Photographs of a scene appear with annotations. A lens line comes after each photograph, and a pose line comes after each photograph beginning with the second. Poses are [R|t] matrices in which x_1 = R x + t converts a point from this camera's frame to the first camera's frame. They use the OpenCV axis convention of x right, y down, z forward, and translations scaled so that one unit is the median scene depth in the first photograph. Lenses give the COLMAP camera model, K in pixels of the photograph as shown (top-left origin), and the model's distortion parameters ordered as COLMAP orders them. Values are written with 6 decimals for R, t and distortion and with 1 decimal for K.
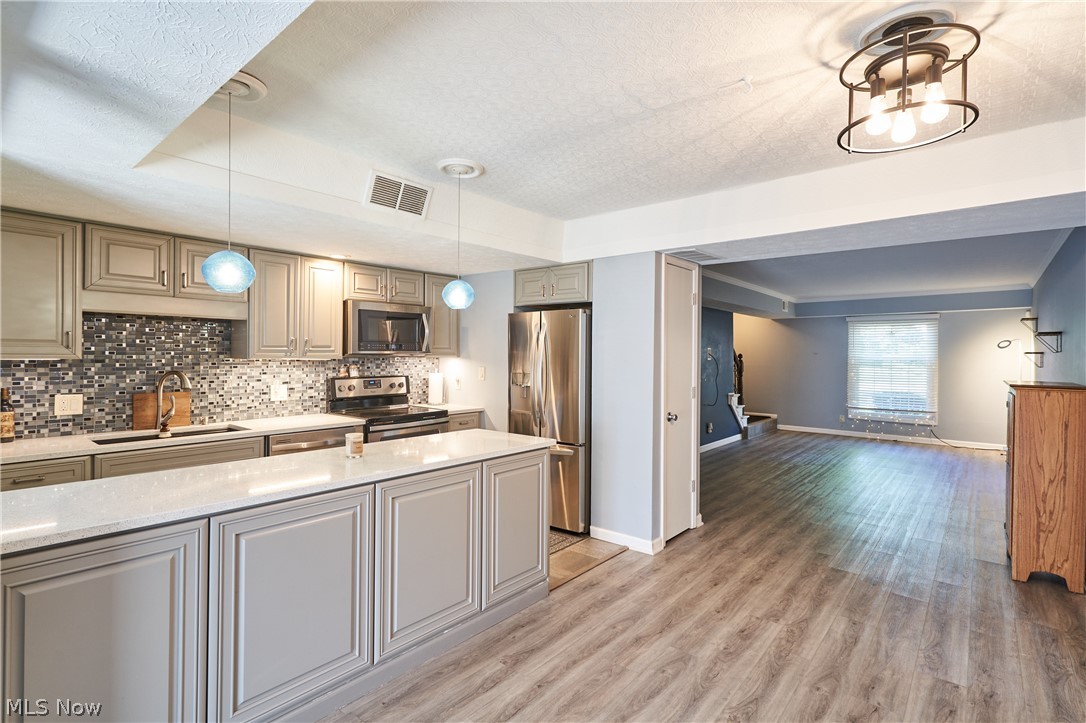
lens RADIAL K [[504.9, 0, 540.3], [0, 504.9, 354.6], [0, 0, 1]] dist [-0.000539, 0.000150]
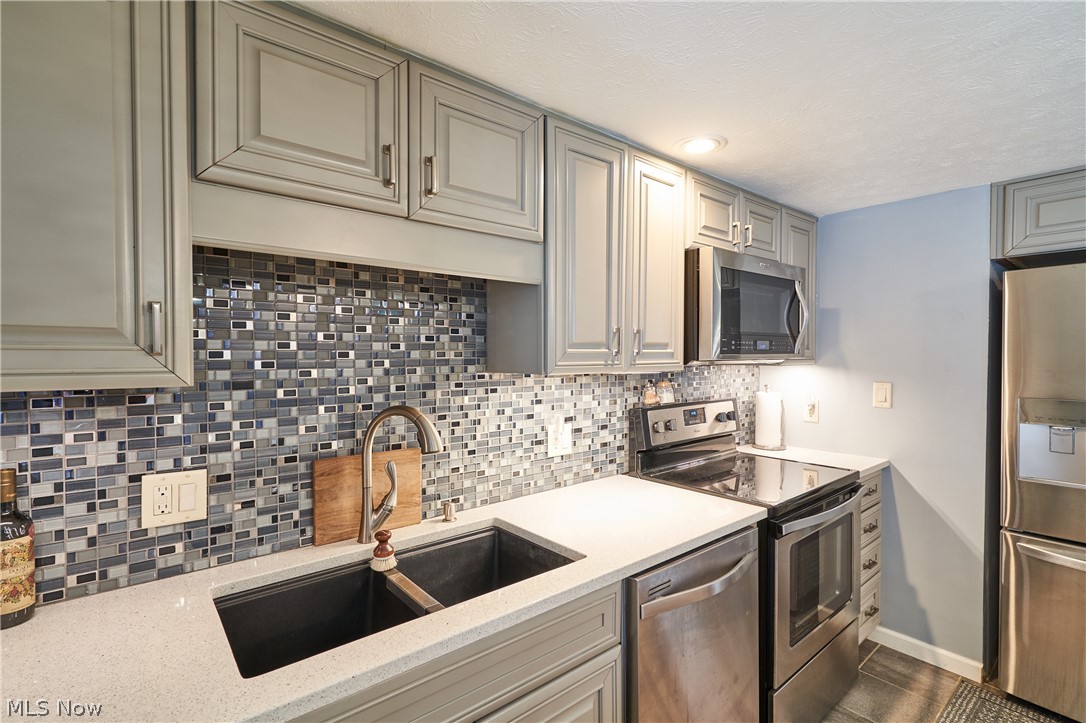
lens RADIAL K [[504.9, 0, 547.2], [0, 504.9, 364.5], [0, 0, 1]] dist [-0.000539, 0.000150]
pose [[0.983296, -0.004747, -0.181951, -0.532499], [0.007723, 0.999848, 0.015655, -0.007942], [0.181849, -0.016799, 0.983183, 0.616156]]
